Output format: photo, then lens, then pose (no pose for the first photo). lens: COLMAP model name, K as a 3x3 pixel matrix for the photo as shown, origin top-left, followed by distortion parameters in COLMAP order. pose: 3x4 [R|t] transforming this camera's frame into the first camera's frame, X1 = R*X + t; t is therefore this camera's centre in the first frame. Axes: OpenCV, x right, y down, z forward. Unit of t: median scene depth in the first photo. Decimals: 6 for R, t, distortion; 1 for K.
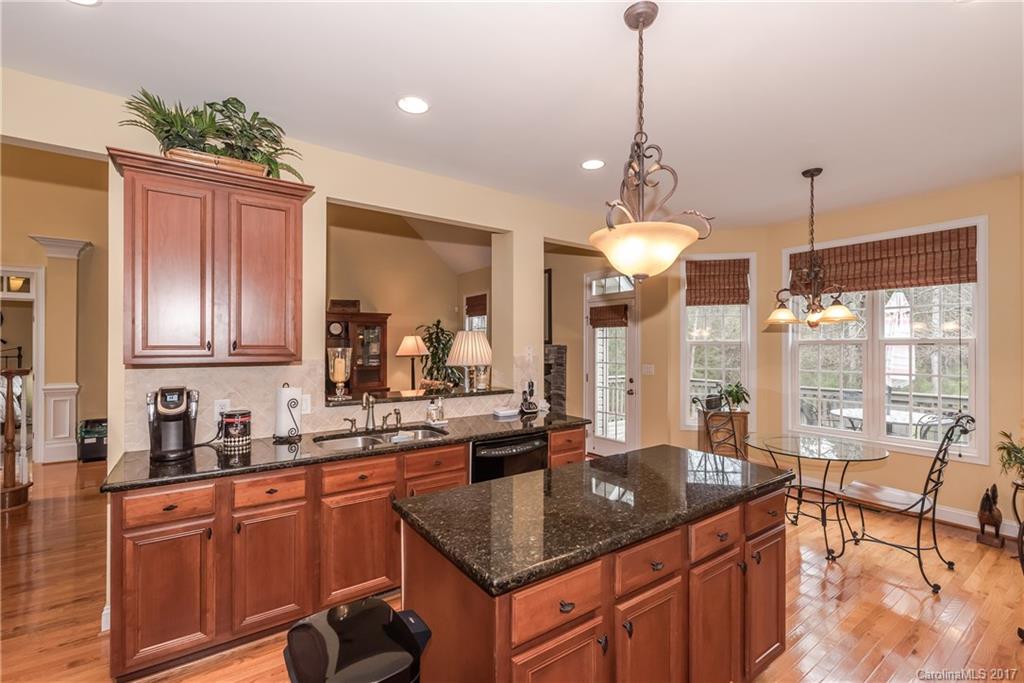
lens RADIAL K [[448.1, 0, 511.9], [0, 448.1, 343.4], [0, 0, 1]] dist [-0.000900, 0.001250]
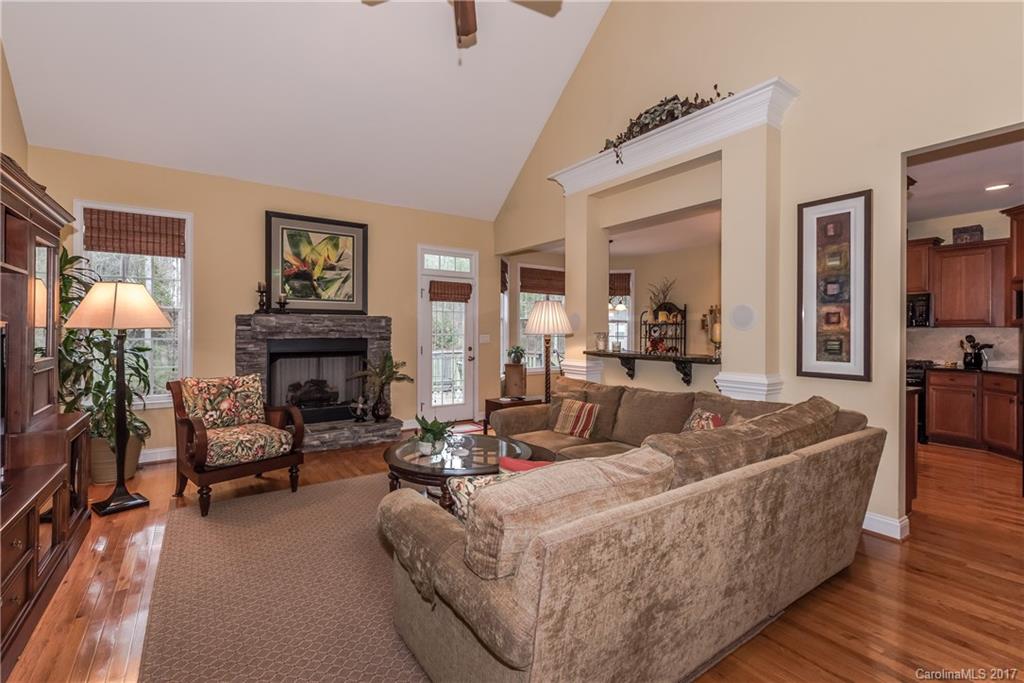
lens RADIAL K [[448.1, 0, 501.5], [0, 448.1, 332.9], [0, 0, 1]] dist [-0.000900, 0.001250]
pose [[0.022798, 0.001951, 0.999738, -1.055145], [-0.005943, 0.999981, -0.001816, 0.049210], [-0.999722, -0.005900, 0.022809, 1.032513]]
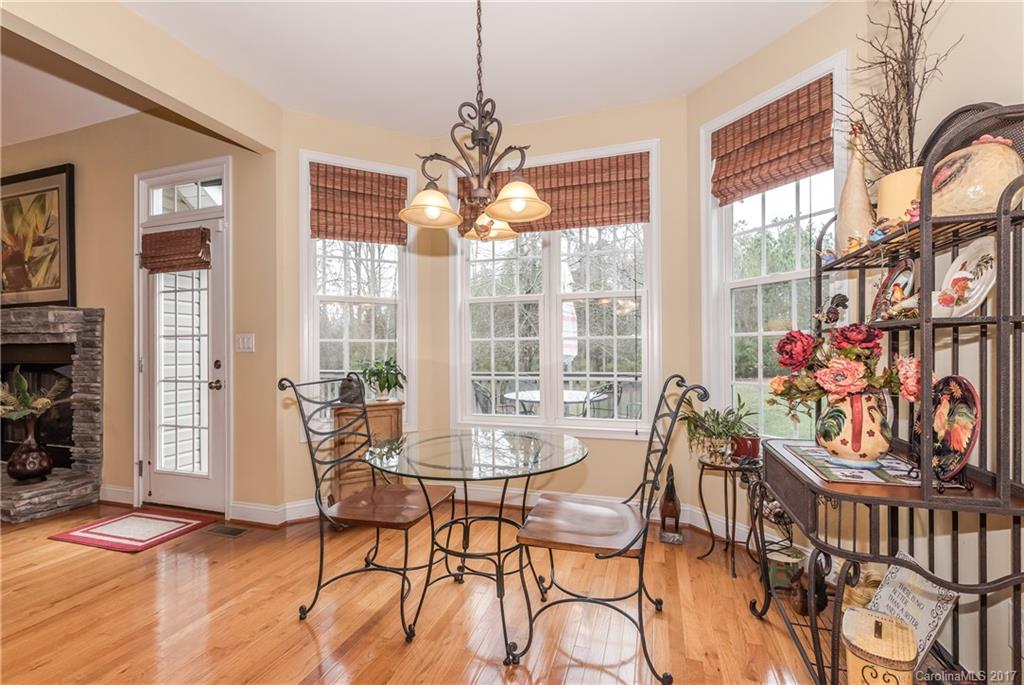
lens RADIAL K [[445.2, 0, 509.3], [0, 445.2, 352.3], [0, 0, 1]] dist [0.002398, -0.000192]
pose [[0.804795, -0.007493, 0.593505, 0.265516], [0.005440, 0.999971, 0.005248, 0.077269], [-0.593528, -0.000995, 0.804813, 0.383469]]
